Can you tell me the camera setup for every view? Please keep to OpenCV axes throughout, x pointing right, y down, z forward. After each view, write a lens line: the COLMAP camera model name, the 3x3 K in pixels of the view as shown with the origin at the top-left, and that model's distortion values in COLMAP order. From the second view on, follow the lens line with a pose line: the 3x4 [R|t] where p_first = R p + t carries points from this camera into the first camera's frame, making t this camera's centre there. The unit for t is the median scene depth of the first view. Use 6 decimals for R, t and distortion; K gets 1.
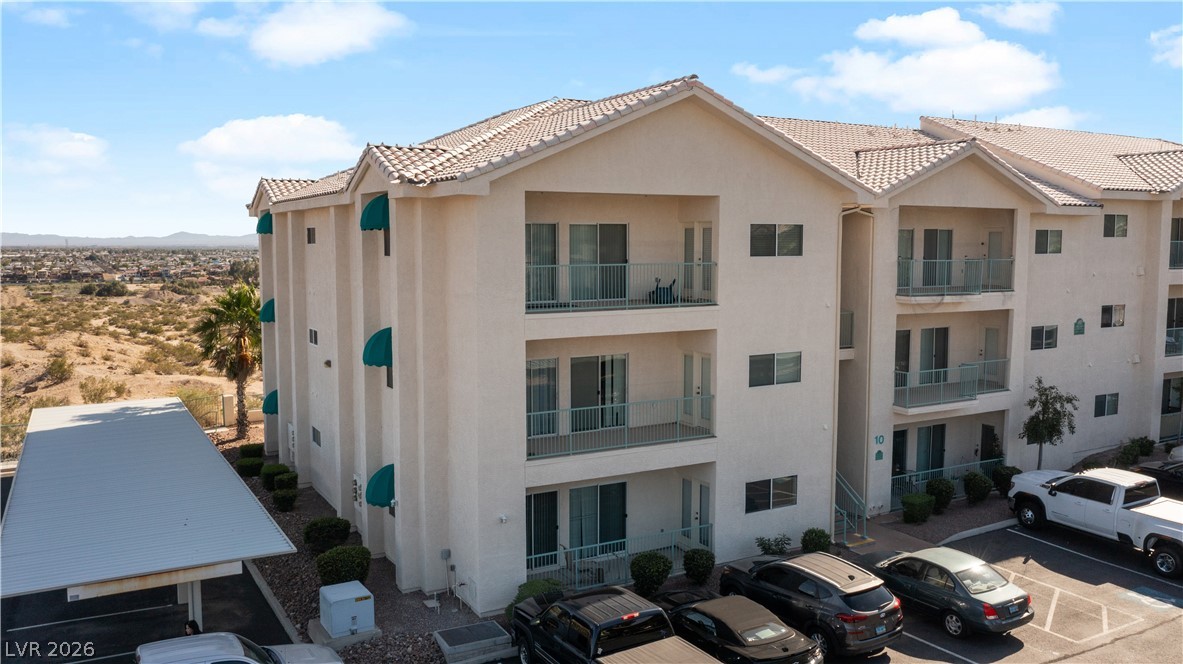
lens RADIAL K [[940.1, 0, 591.5], [0, 940.1, 332.0], [0, 0, 1]] dist [-0.010733, -0.003996]
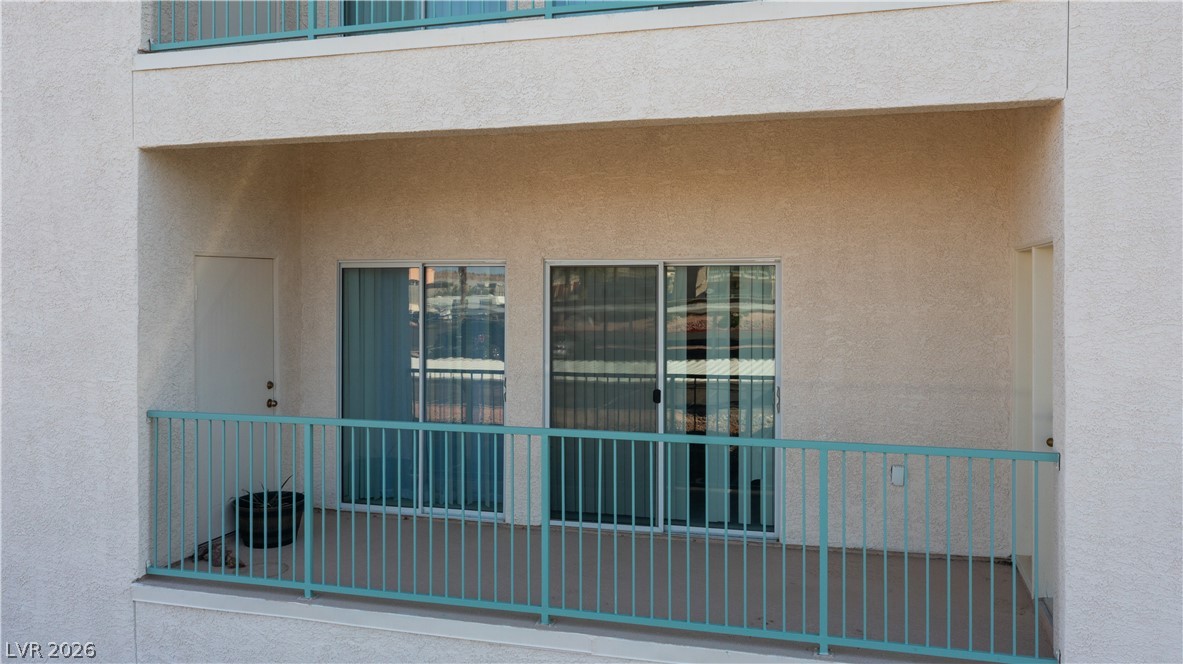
lens RADIAL K [[952.5, 0, 588.1], [0, 952.5, 289.4], [0, 0, 1]] dist [-0.007887, -0.001689]
pose [[0.695568, 0.001268, -0.718459, 0.190223], [-0.068722, 0.995531, -0.064775, 0.050166], [0.715166, 0.094429, 0.692547, 0.748101]]
